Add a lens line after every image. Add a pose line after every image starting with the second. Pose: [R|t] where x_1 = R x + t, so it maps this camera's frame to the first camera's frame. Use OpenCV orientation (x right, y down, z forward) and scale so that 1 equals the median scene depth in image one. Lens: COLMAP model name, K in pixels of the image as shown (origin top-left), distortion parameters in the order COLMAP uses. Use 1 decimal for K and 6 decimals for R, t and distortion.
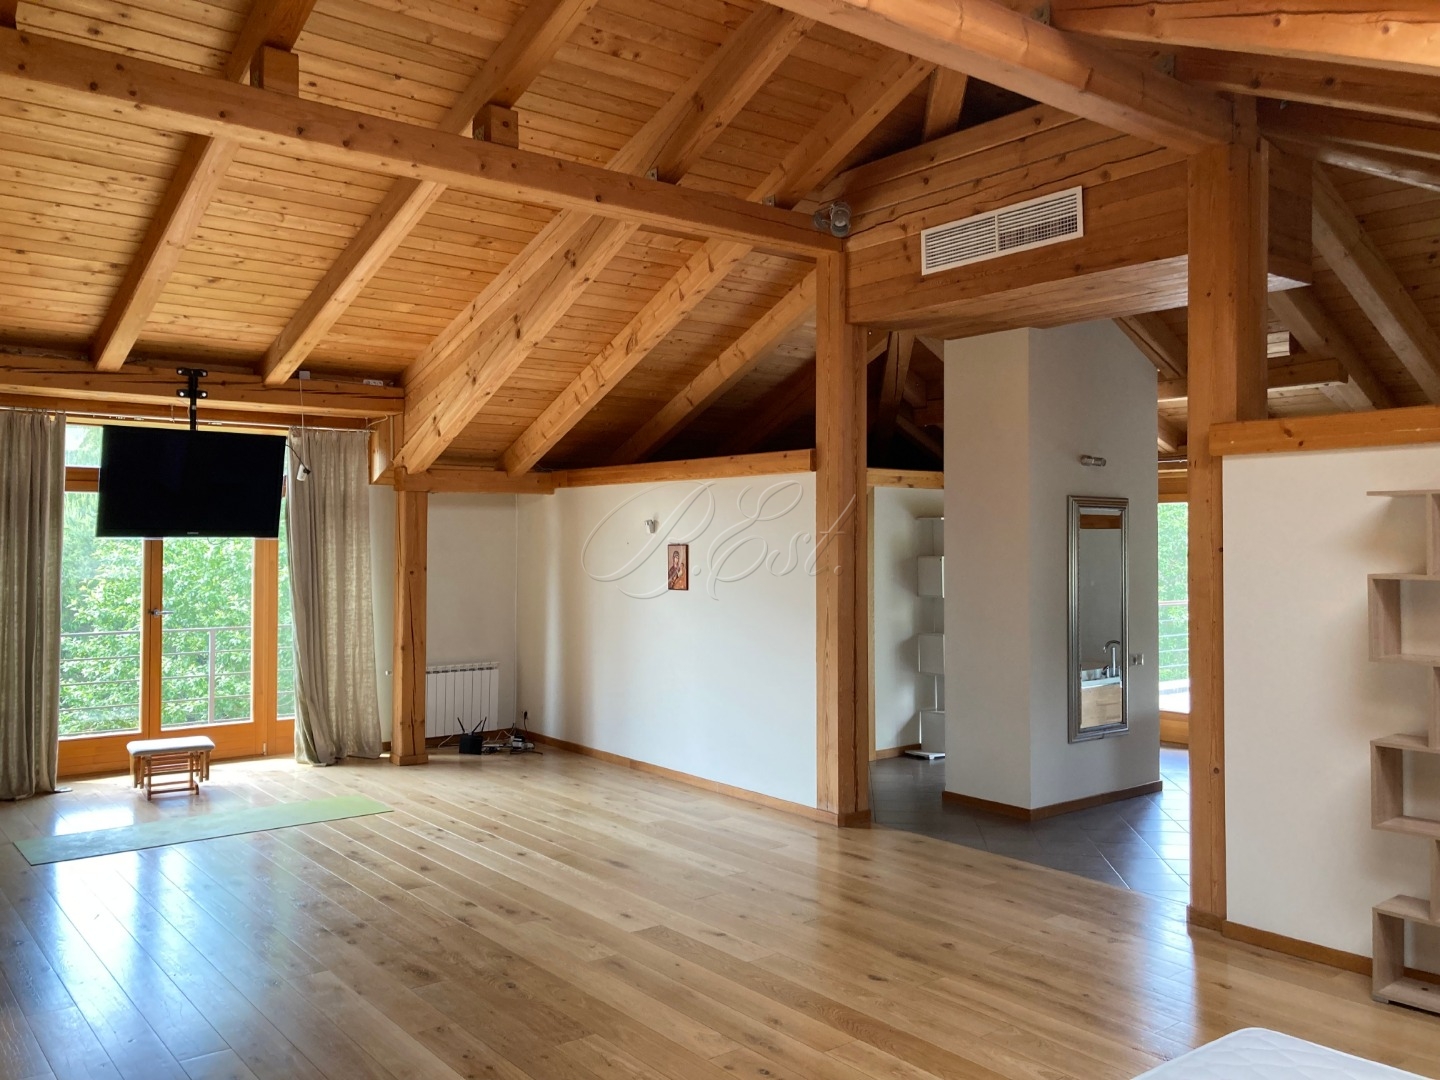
lens RADIAL K [[1176.0, 0, 722.5], [0, 1176.0, 517.3], [0, 0, 1]] dist [0.010876, 0.002800]
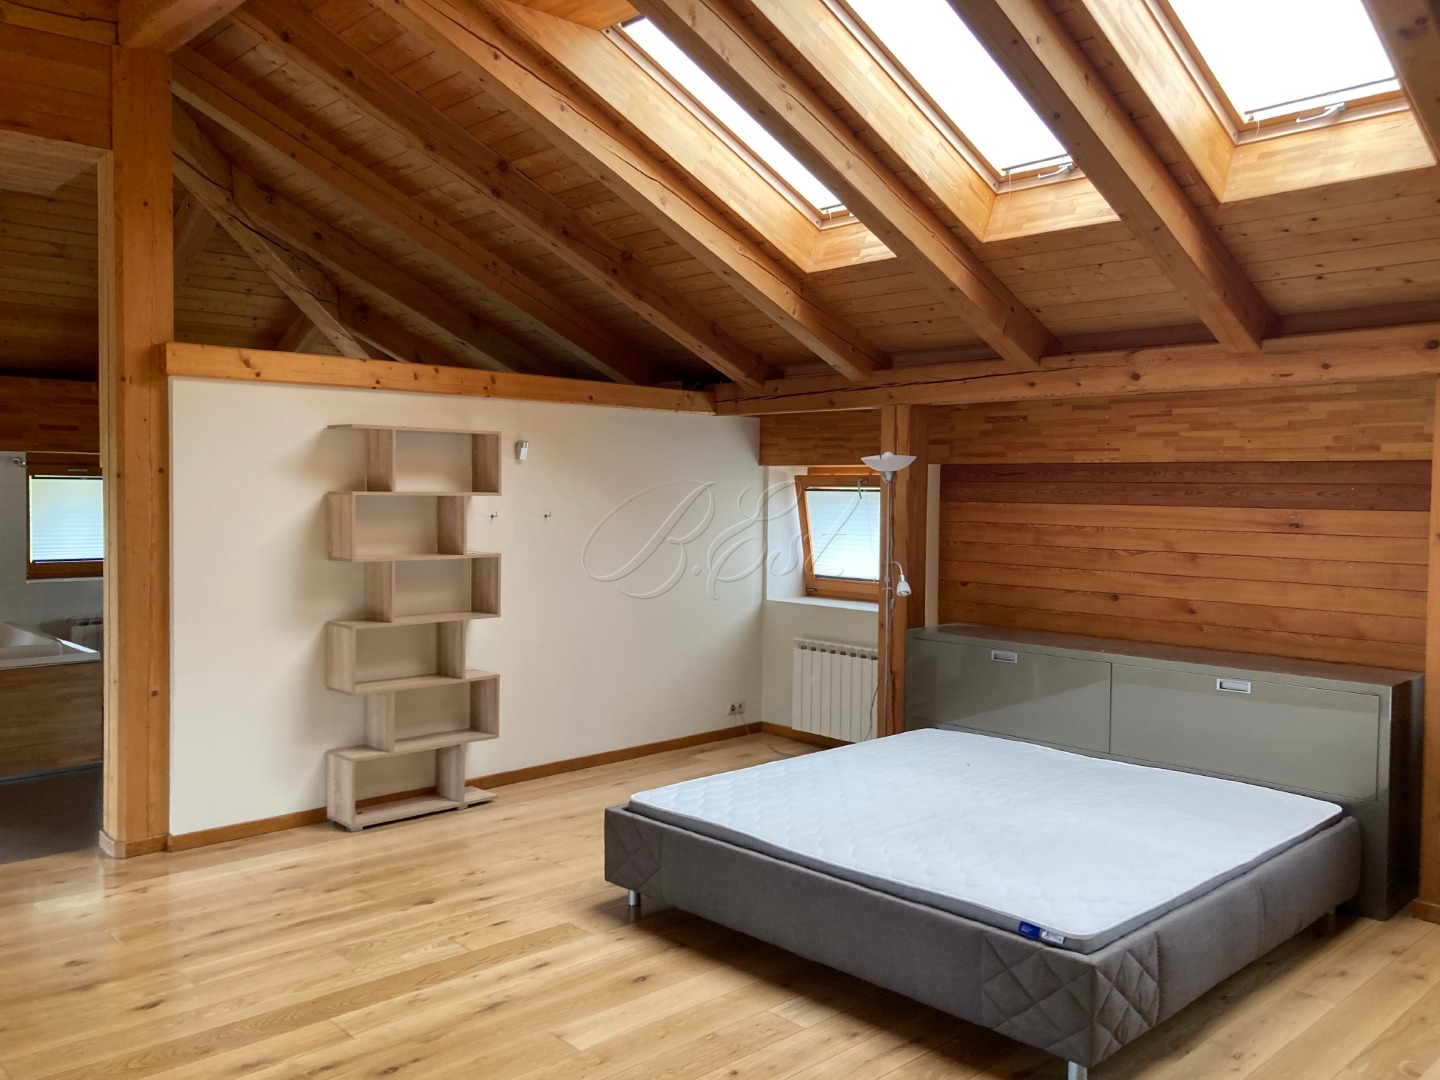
lens RADIAL K [[1173.5, 0, 720.0], [0, 1173.5, 540.0], [0, 0, 1]] dist [0.009556, 0.002268]
pose [[-0.078465, -0.046038, 0.995853, -0.624818], [-0.032332, 0.998525, 0.043614, 0.028694], [-0.996392, -0.028775, -0.079837, 0.637887]]
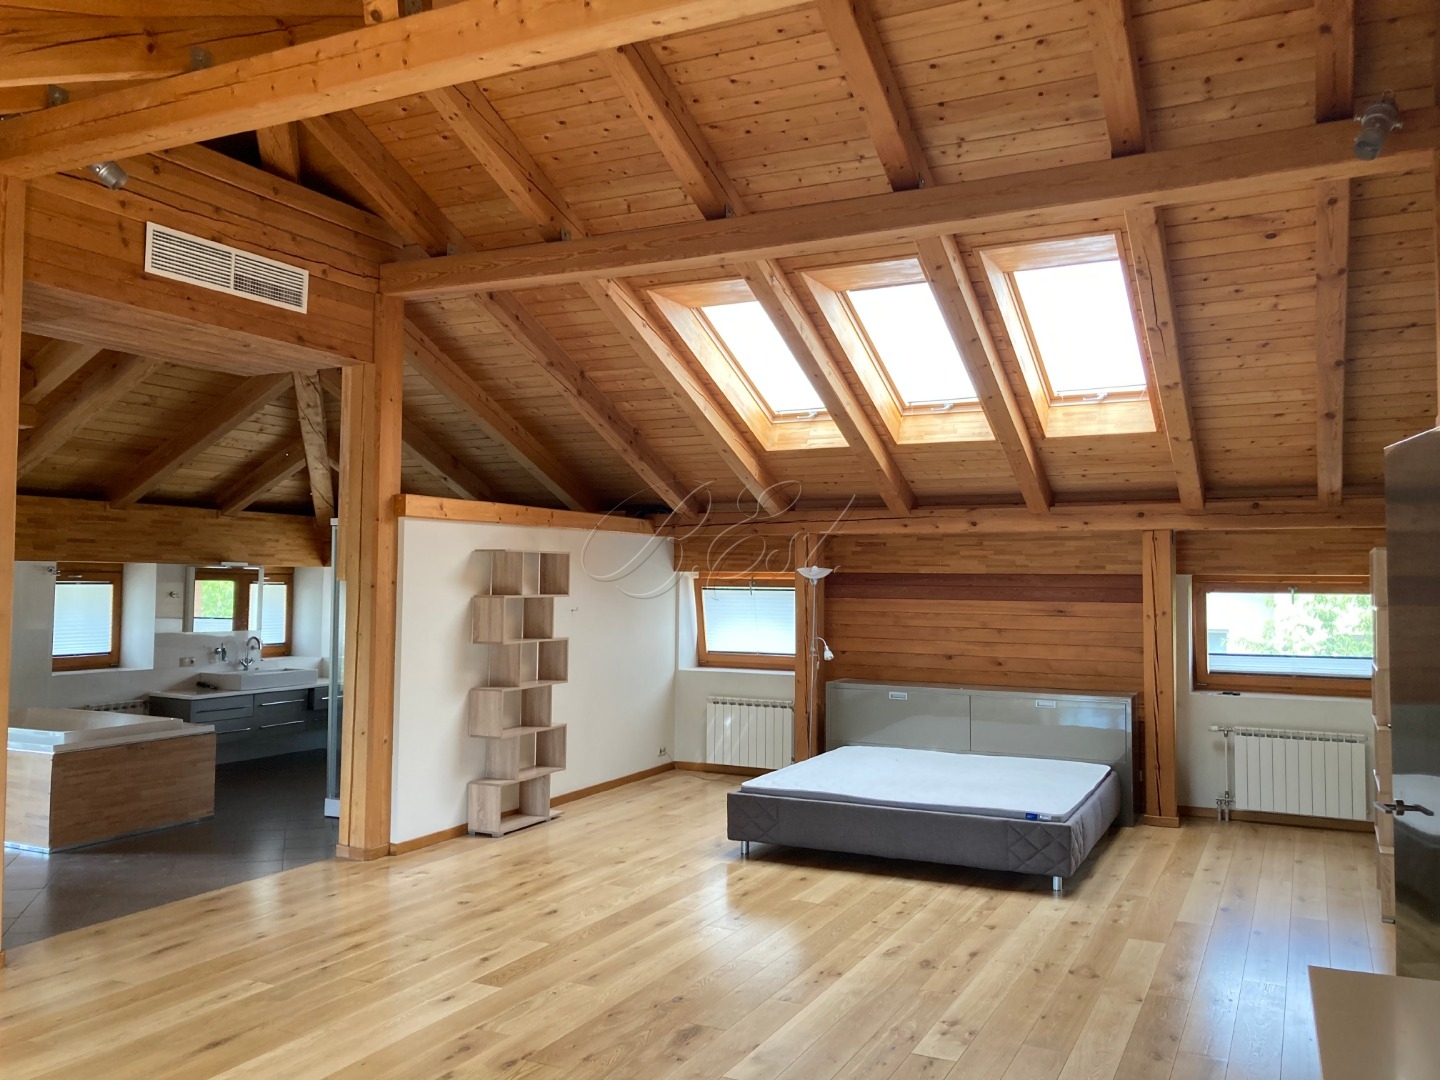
lens RADIAL K [[1172.4, 0, 685.4], [0, 1172.4, 529.9], [0, 0, 1]] dist [0.026179, -0.002468]
pose [[-0.397914, 0.036167, 0.916710, -1.055529], [-0.026982, 0.998329, -0.051099, 0.027915], [-0.917026, -0.045068, -0.396273, 1.295890]]
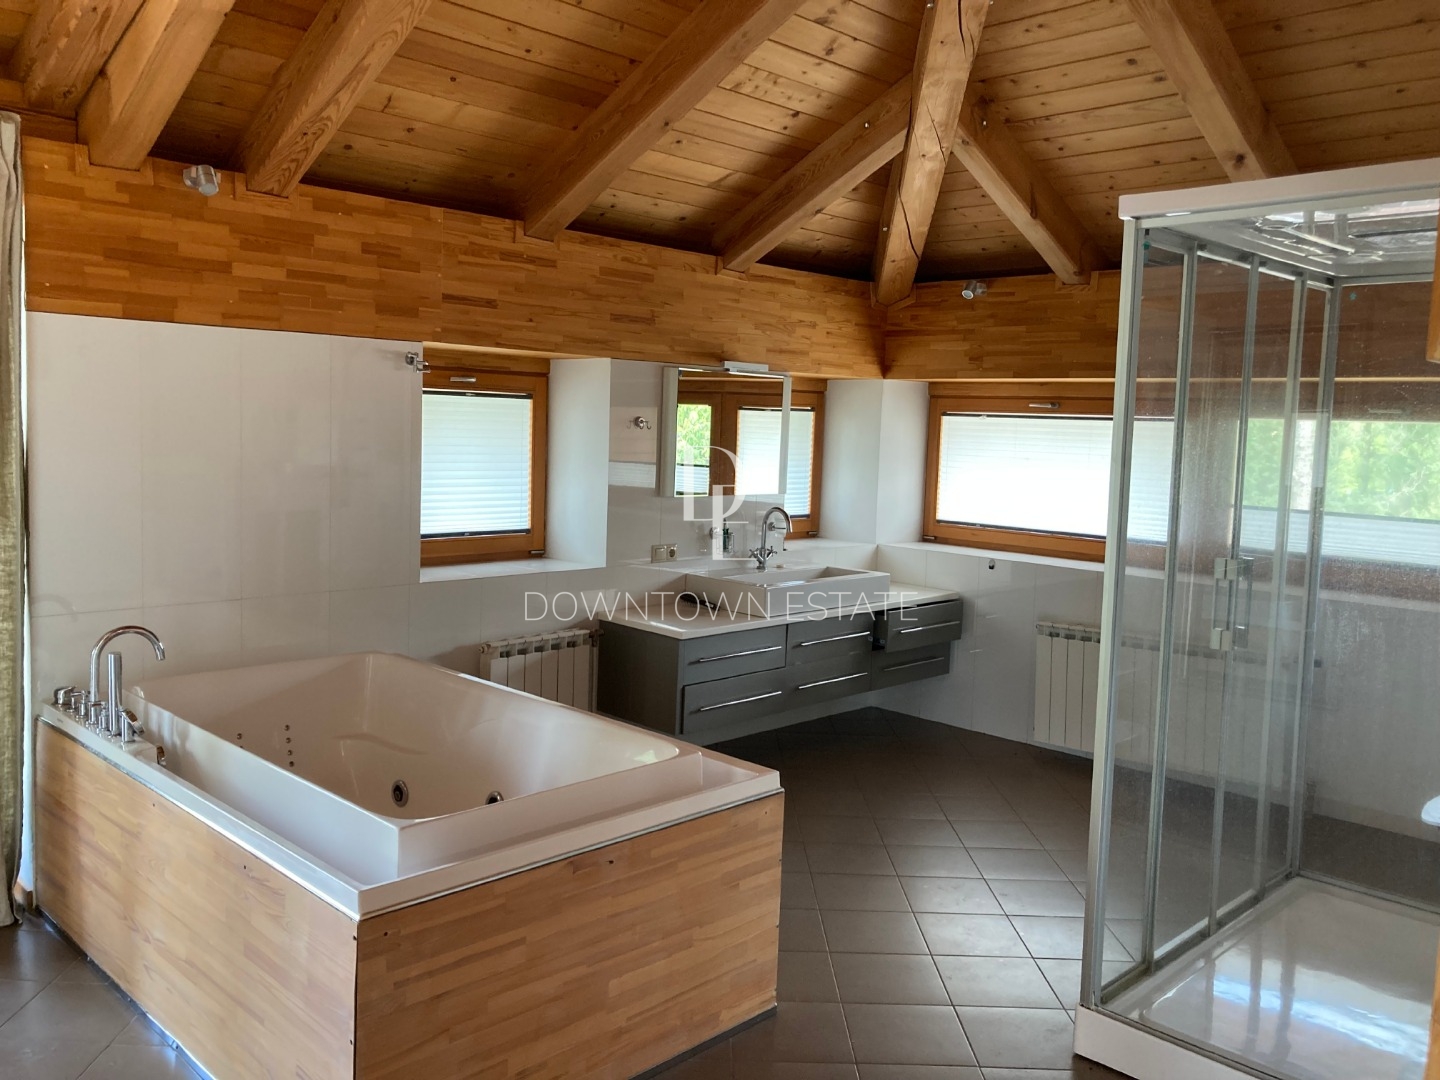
lens RADIAL K [[1173.5, 0, 720.0], [0, 1173.5, 540.0], [0, 0, 1]] dist [0.009556, 0.002268]
pose [[-0.111506, -0.106973, 0.987989, 0.166754], [-0.051324, 0.993483, 0.101775, 0.054350], [-0.992438, -0.039359, -0.116270, 1.342110]]
